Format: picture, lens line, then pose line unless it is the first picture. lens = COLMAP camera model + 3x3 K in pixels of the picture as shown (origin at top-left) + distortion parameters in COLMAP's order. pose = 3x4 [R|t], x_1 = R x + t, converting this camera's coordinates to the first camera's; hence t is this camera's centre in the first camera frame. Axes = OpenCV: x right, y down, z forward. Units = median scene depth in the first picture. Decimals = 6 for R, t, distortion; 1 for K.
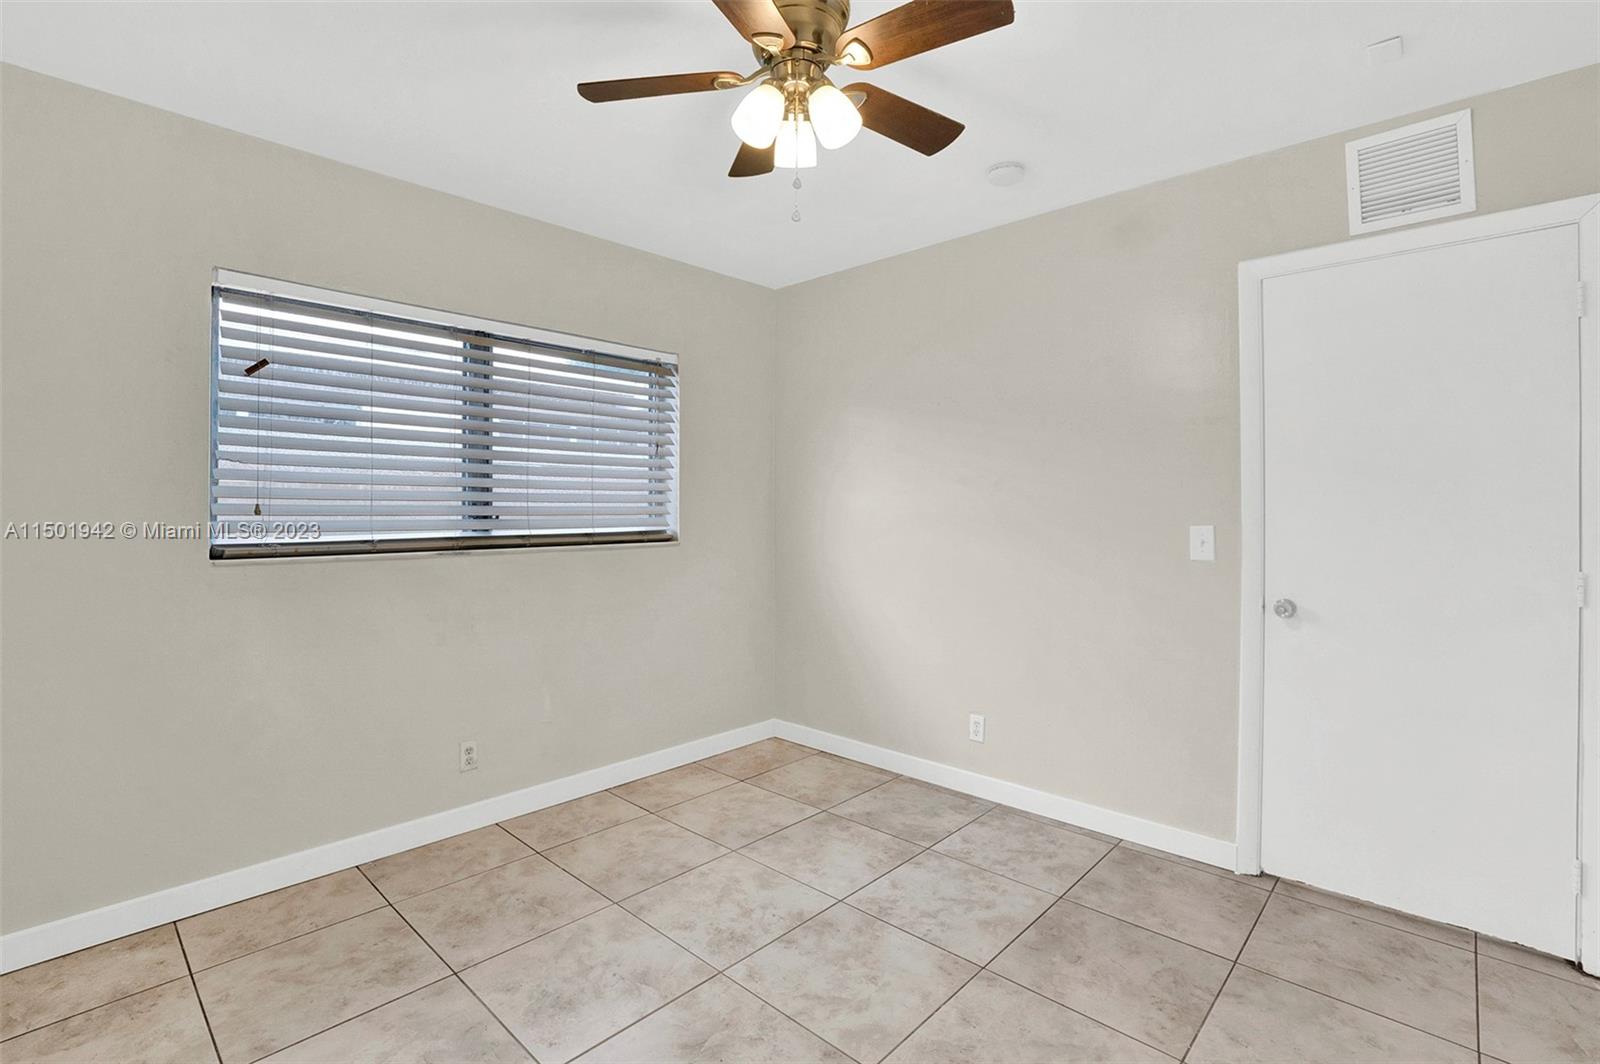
lens RADIAL K [[724.7, 0, 799.9], [0, 724.7, 504.6], [0, 0, 1]] dist [-0.049763, 0.015693]
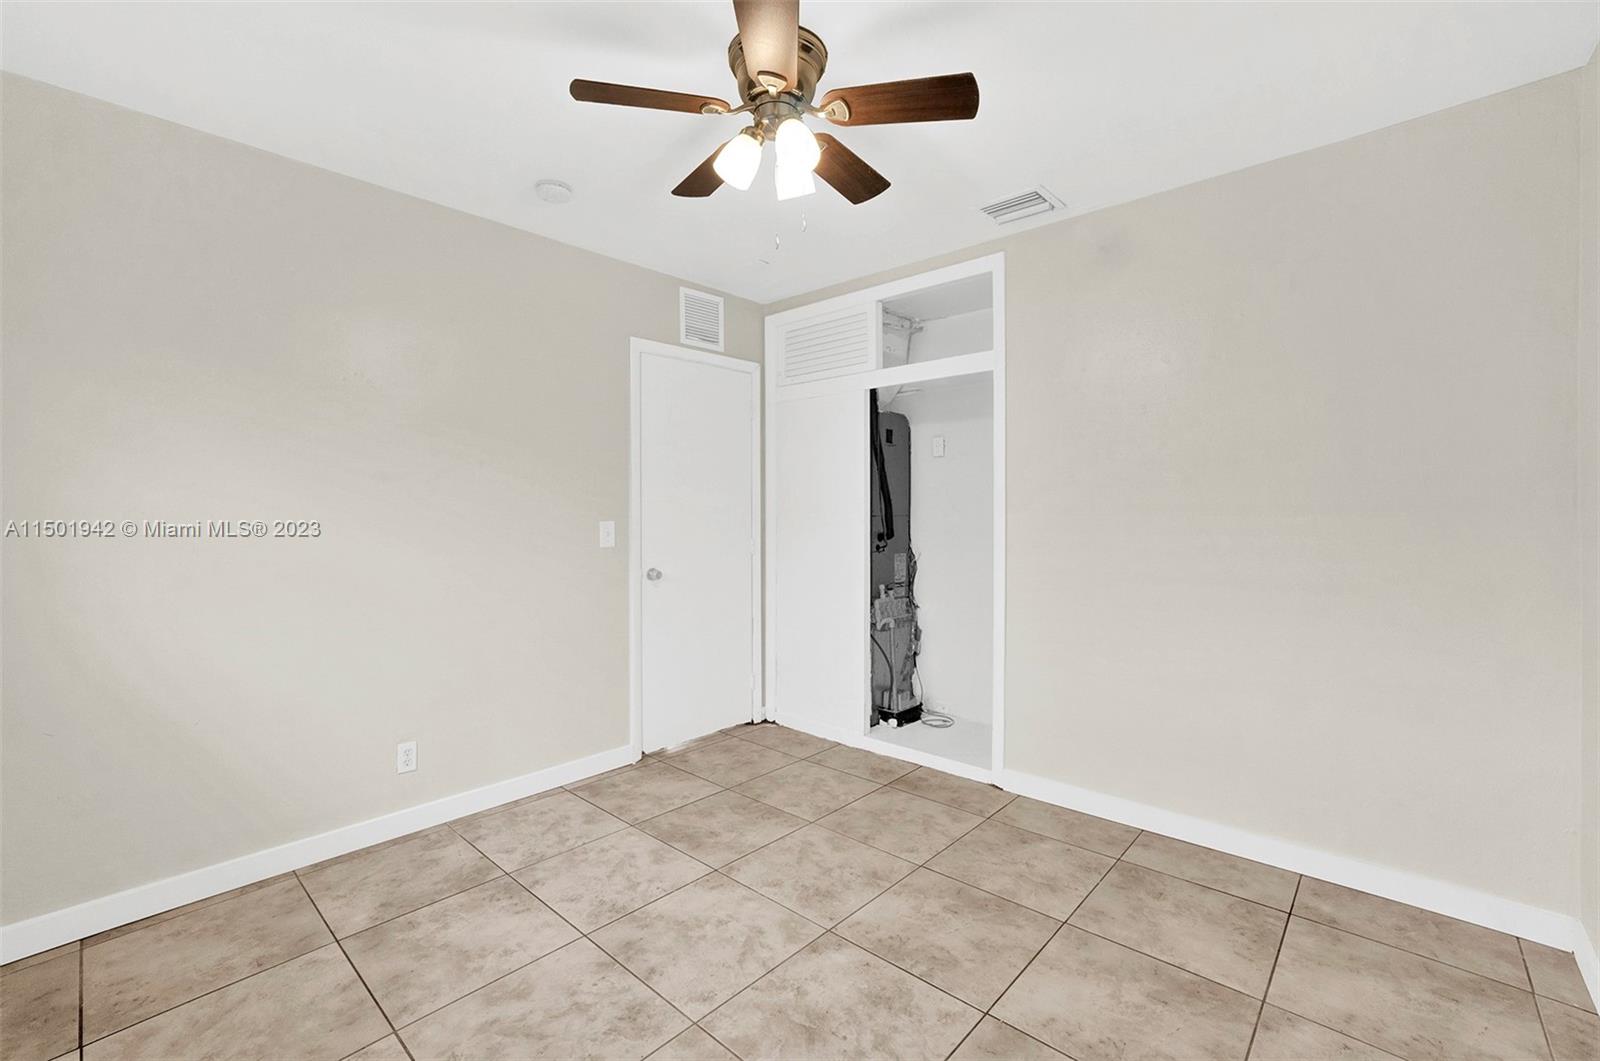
lens RADIAL K [[640.2, 0, 817.0], [0, 640.2, 515.2], [0, 0, 1]] dist [-0.028075, 0.008139]
pose [[0.011987, -0.009529, 0.999883, -0.666158], [-0.003031, 0.999950, 0.009566, 0.004975], [-0.999924, -0.003146, 0.011957, 0.619800]]
